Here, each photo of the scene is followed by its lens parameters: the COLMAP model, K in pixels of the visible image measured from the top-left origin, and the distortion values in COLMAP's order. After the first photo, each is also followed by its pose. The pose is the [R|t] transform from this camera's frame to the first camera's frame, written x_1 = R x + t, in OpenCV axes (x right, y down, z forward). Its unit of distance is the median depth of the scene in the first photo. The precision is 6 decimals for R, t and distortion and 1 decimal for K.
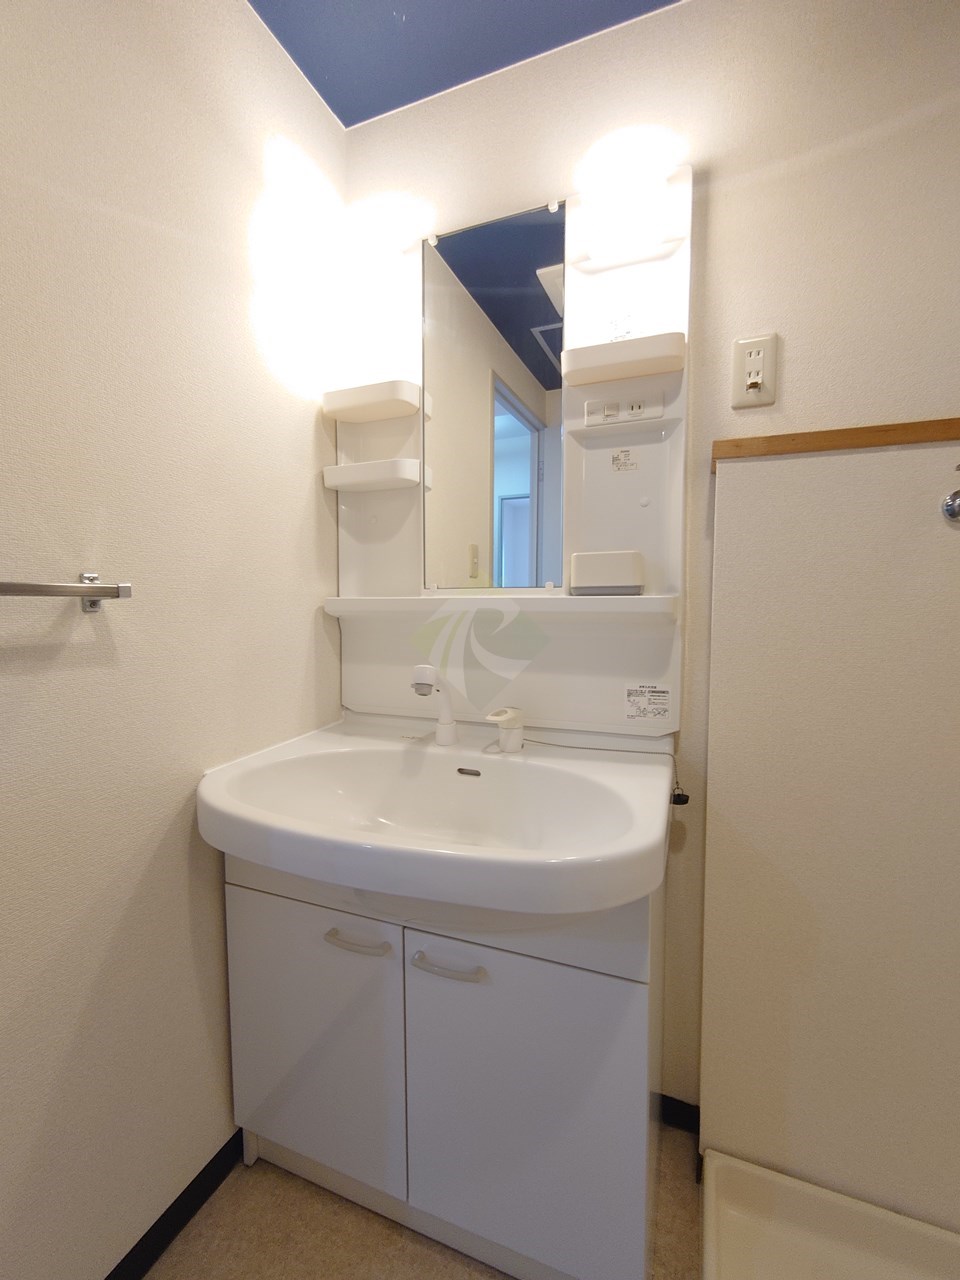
lens RADIAL K [[553.3, 0, 482.5], [0, 553.3, 637.6], [0, 0, 1]] dist [0.003108, -0.000191]
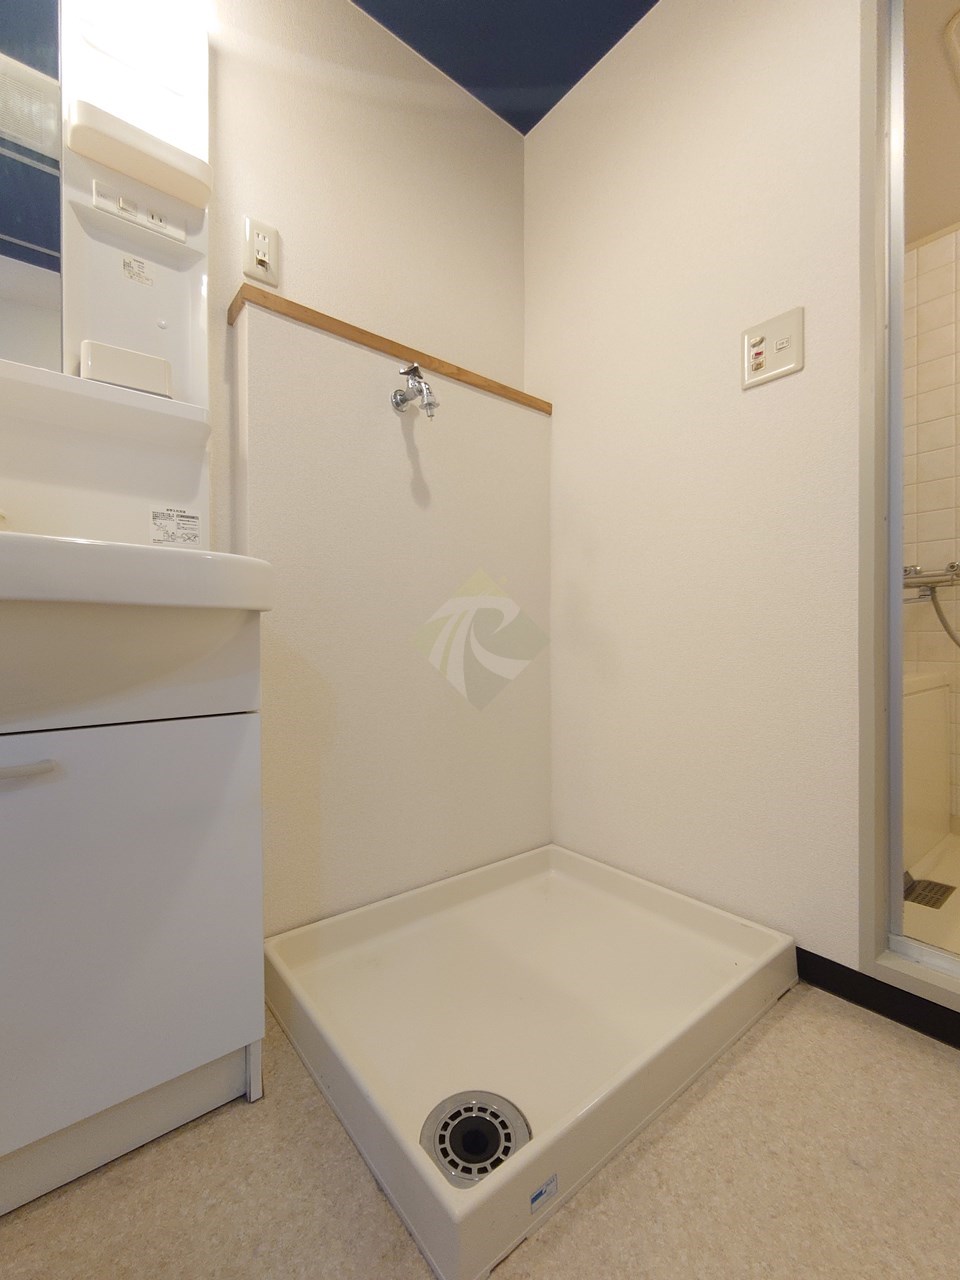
lens RADIAL K [[553.3, 0, 481.4], [0, 553.3, 639.3], [0, 0, 1]] dist [0.003108, -0.000191]
pose [[0.495207, -0.003161, 0.868769, -0.284394], [0.062022, 0.997570, -0.031724, 0.381807], [-0.866558, 0.069593, 0.494200, 0.069974]]
